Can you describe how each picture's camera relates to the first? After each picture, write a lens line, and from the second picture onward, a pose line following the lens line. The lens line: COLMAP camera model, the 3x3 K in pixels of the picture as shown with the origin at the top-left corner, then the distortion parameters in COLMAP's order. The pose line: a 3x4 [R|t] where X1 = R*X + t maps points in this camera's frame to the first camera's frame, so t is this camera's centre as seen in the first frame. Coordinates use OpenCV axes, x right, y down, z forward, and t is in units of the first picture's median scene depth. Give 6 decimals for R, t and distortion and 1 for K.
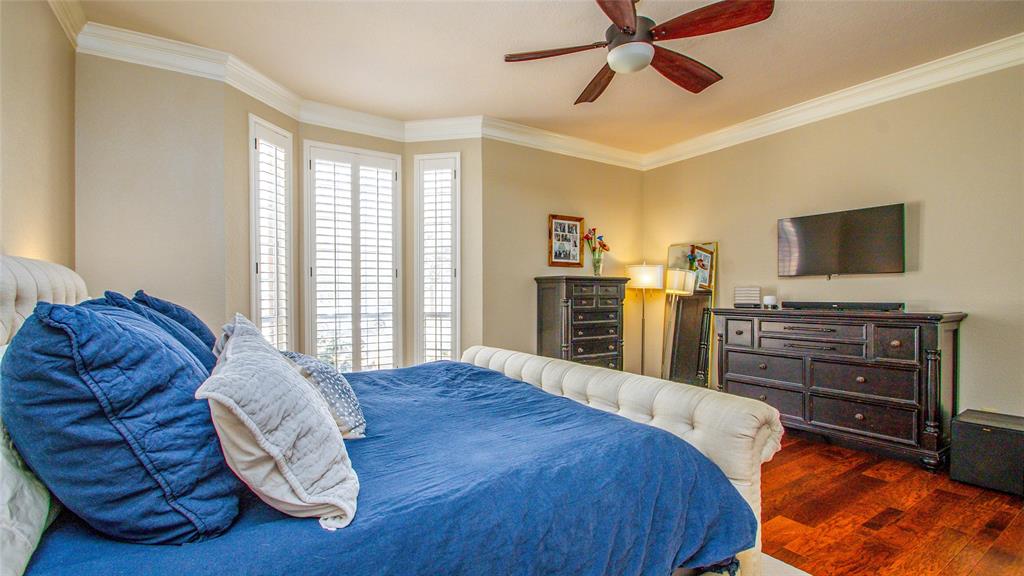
lens RADIAL K [[458.5, 0, 502.2], [0, 458.5, 294.2], [0, 0, 1]] dist [0.019129, -0.018529]
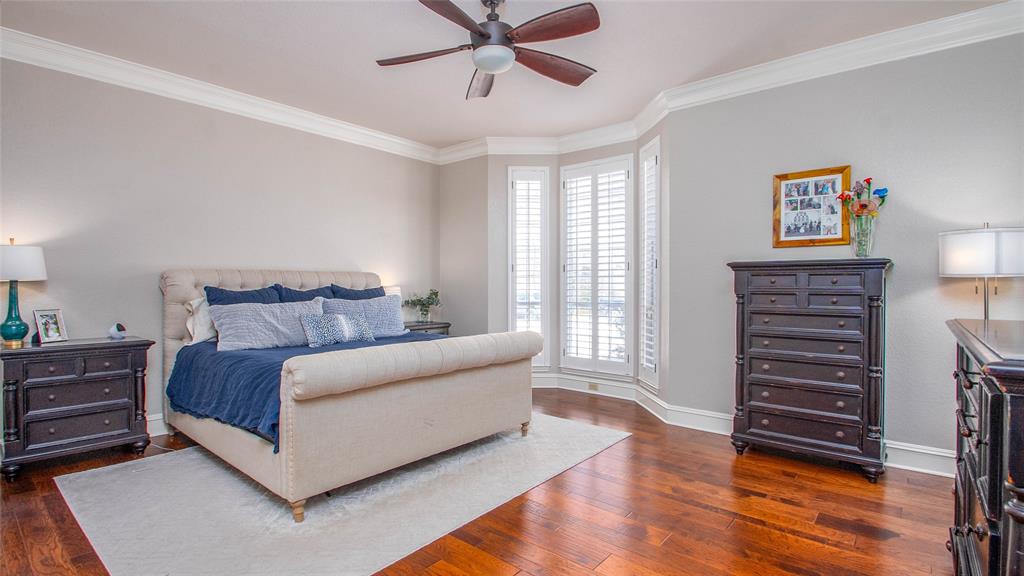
lens RADIAL K [[487.6, 0, 492.3], [0, 487.6, 288.0], [0, 0, 1]] dist [-0.000156, 0.000006]
pose [[0.279153, 0.006234, -0.960226, 0.700488], [-0.004915, 0.999975, 0.005064, -0.000200], [0.960234, 0.003306, 0.279177, 0.358271]]
